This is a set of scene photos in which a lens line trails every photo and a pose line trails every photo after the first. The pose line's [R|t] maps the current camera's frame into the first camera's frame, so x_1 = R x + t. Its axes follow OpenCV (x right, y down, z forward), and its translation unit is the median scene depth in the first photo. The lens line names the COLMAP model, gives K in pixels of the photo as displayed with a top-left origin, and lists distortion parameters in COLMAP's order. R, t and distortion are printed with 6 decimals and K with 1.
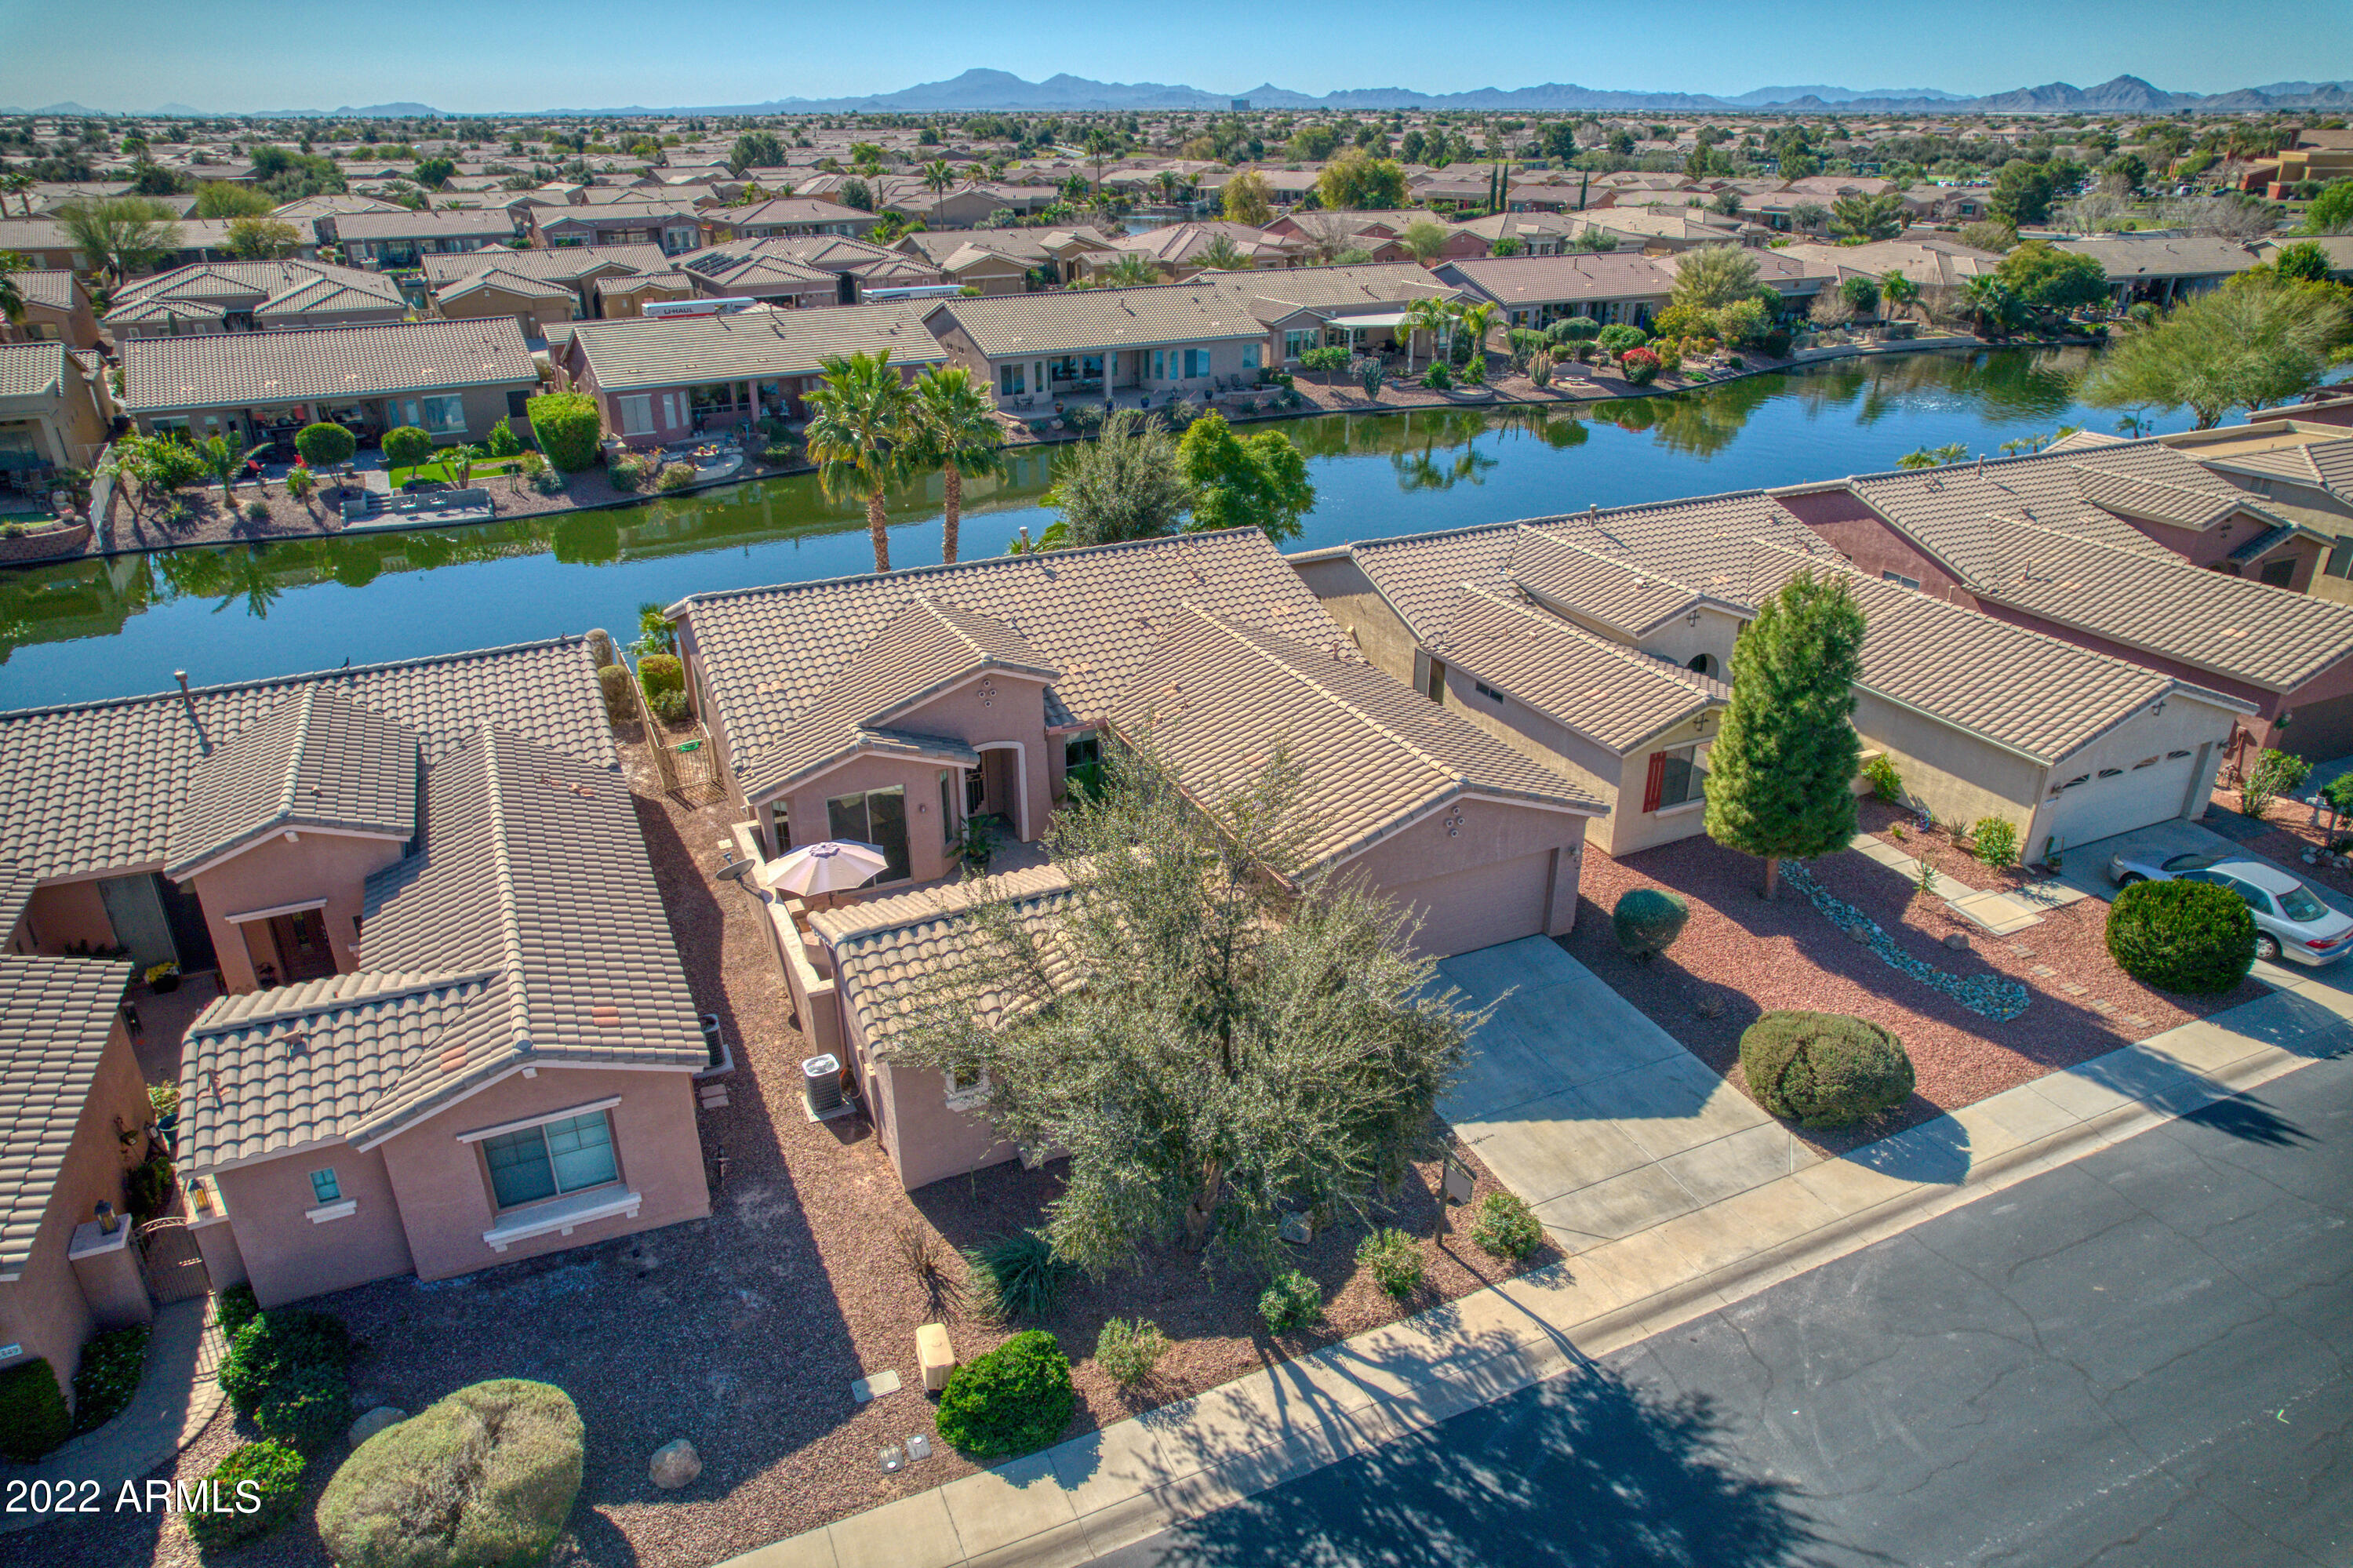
lens RADIAL K [[1523.6, 0, 1144.4], [0, 1523.6, 771.9], [0, 0, 1]] dist [-0.058040, 0.044189]
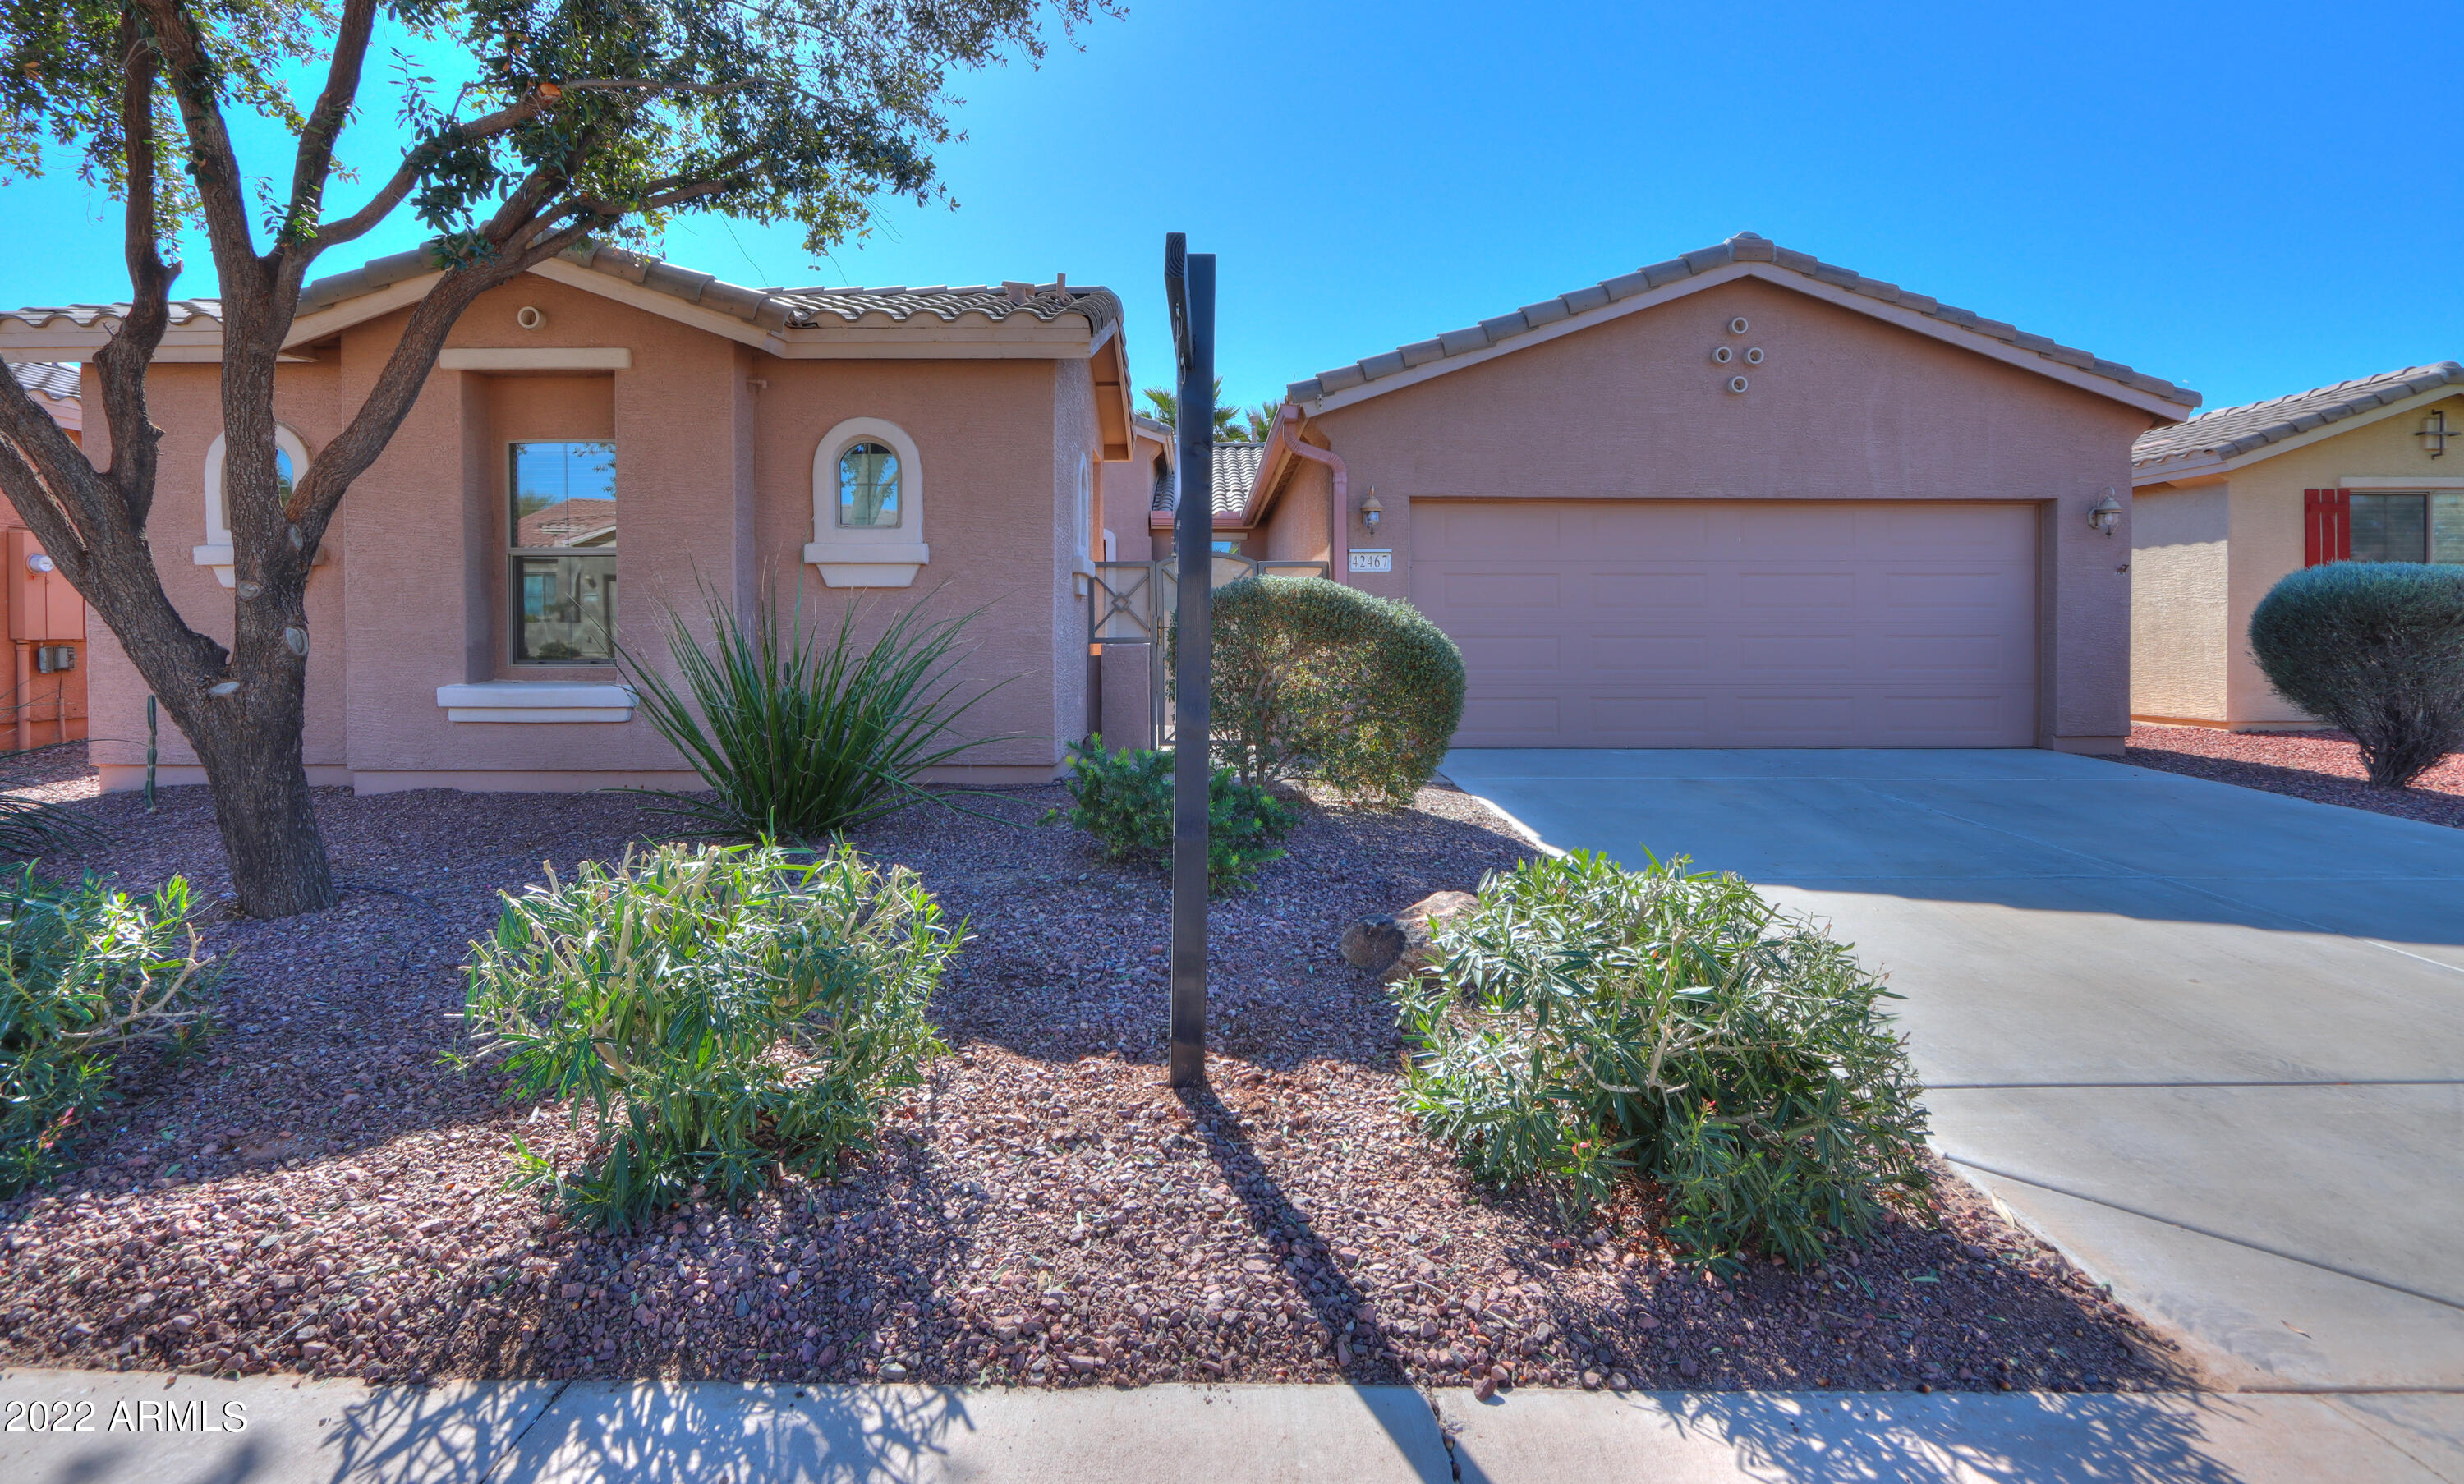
lens RADIAL K [[1134.9, 0, 1182.8], [0, 1134.9, 663.9], [0, 0, 1]] dist [-0.015639, 0.000639]
pose [[0.907357, 0.008184, -0.420281, 0.178282], [-0.173625, 0.917838, -0.356971, 0.228950], [0.382828, 0.396872, 0.834228, 0.640574]]
